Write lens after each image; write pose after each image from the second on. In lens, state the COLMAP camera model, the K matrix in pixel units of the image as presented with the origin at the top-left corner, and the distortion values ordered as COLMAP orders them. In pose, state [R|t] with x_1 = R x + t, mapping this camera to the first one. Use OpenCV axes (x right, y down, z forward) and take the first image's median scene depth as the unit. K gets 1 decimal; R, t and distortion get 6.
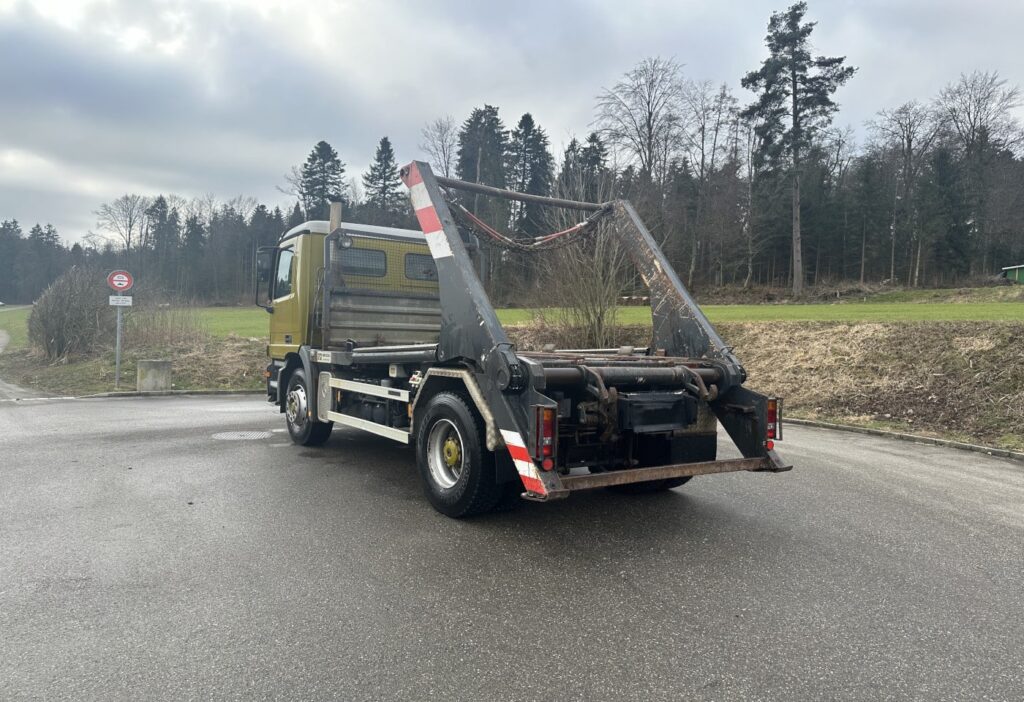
lens RADIAL K [[720.0, 0, 506.0], [0, 720.0, 353.6], [0, 0, 1]] dist [0.042978, -0.046144]
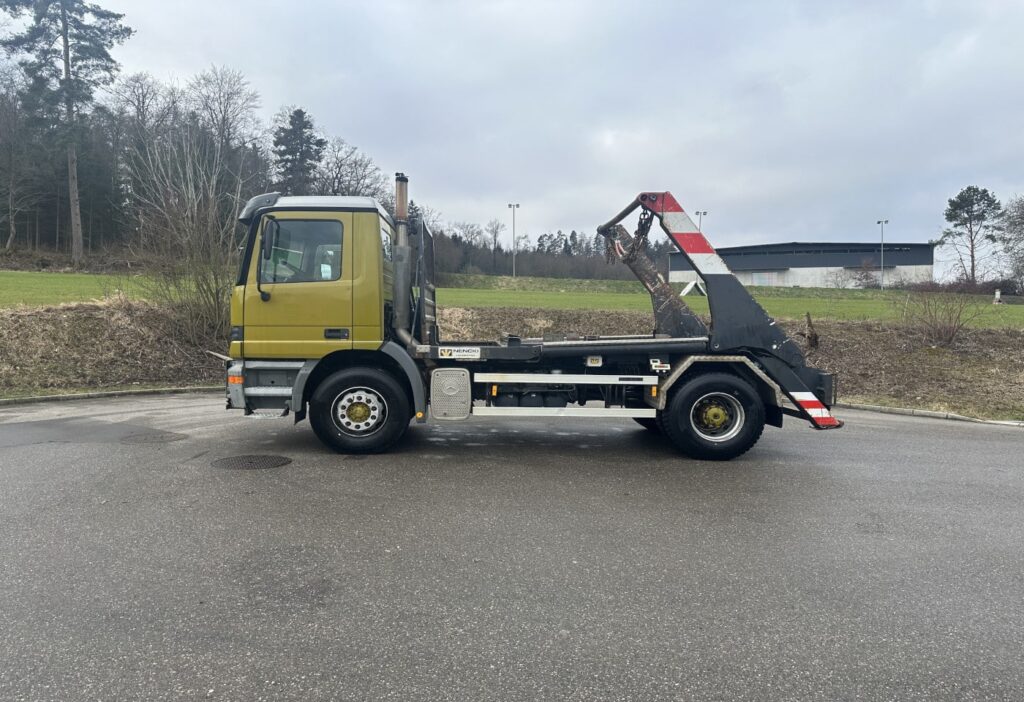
lens RADIAL K [[720.0, 0, 506.6], [0, 720.0, 384.3], [0, 0, 1]] dist [0.042978, -0.046144]
pose [[0.518379, -0.086232, 0.850792, -0.126145], [0.013521, 0.995605, 0.092671, -0.005007], [-0.855044, -0.036535, 0.517267, 0.053889]]
